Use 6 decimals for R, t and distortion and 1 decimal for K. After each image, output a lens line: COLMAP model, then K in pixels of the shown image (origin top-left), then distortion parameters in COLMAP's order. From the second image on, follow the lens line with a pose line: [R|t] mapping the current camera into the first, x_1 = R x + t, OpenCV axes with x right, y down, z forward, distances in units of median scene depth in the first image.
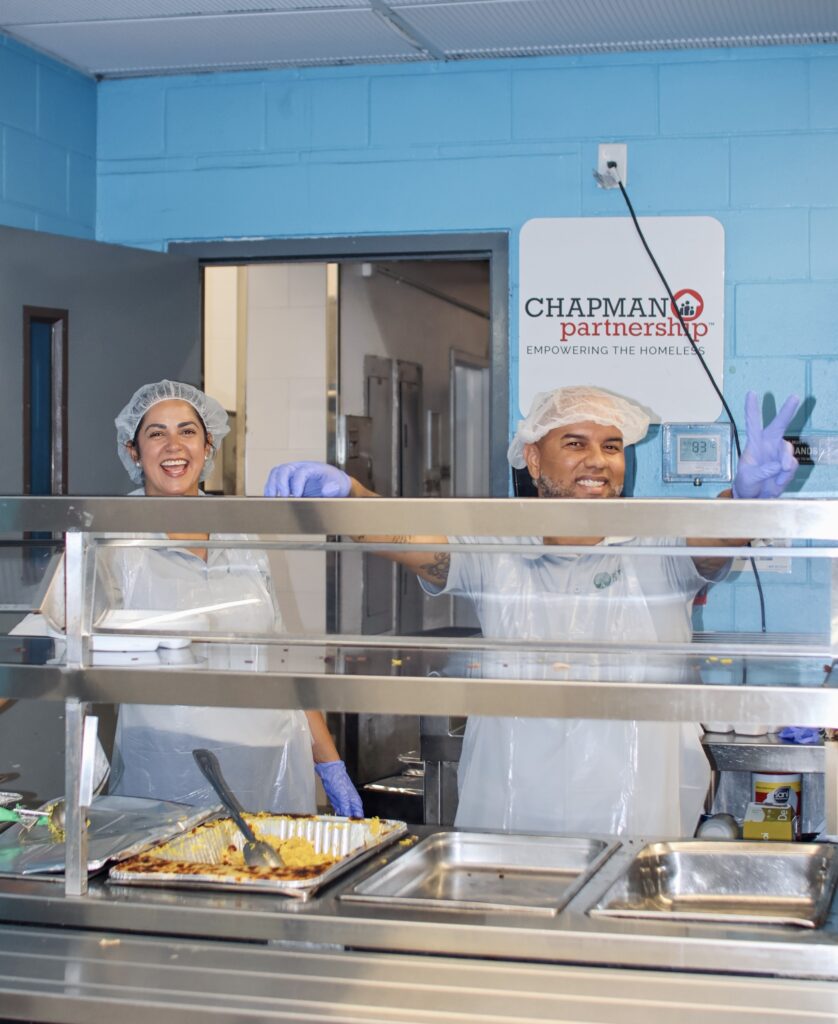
lens RADIAL K [[1823.8, 0, 418.4], [0, 1823.8, 510.6], [0, 0, 1]] dist [-0.222875, 0.000000]
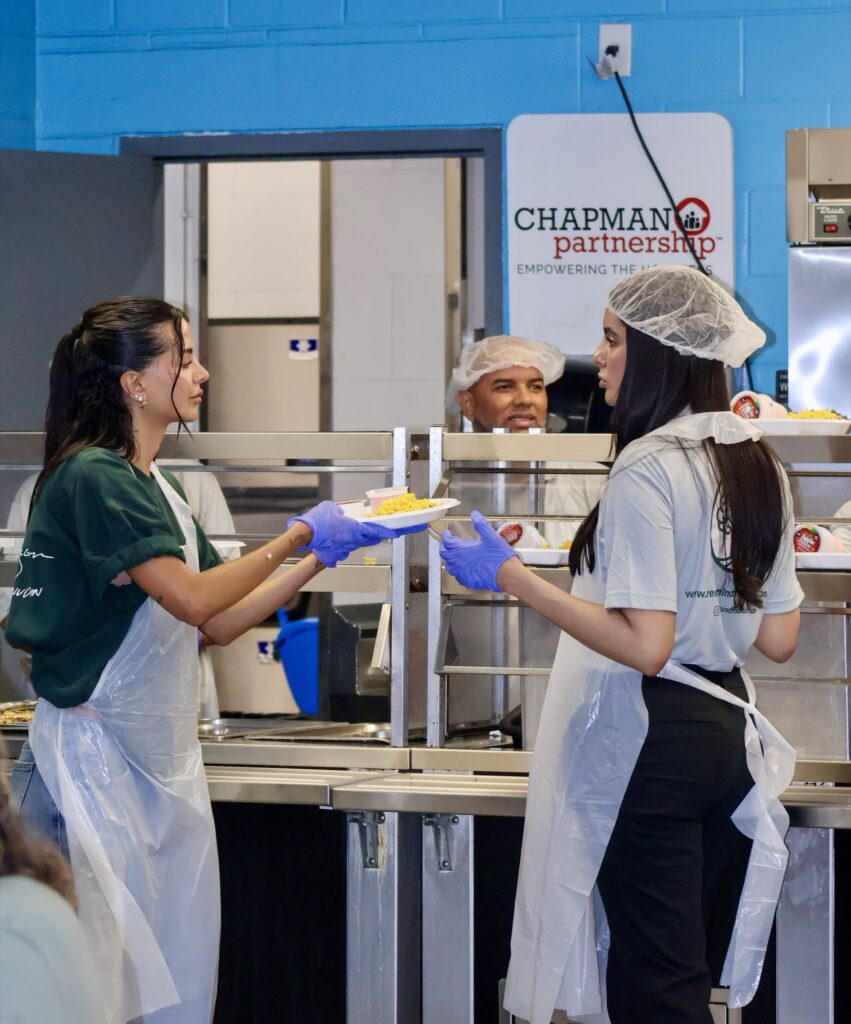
lens RADIAL K [[4833.4, 0, 426.0], [0, 4833.4, 511.4], [0, 0, 1]] dist [-0.253801, 0.000000]
pose [[0.984812, 0.000000, -0.173625, 0.415924], [0.001763, 0.999948, 0.009999, 0.002880], [0.173616, -0.010153, 0.984761, -1.256121]]
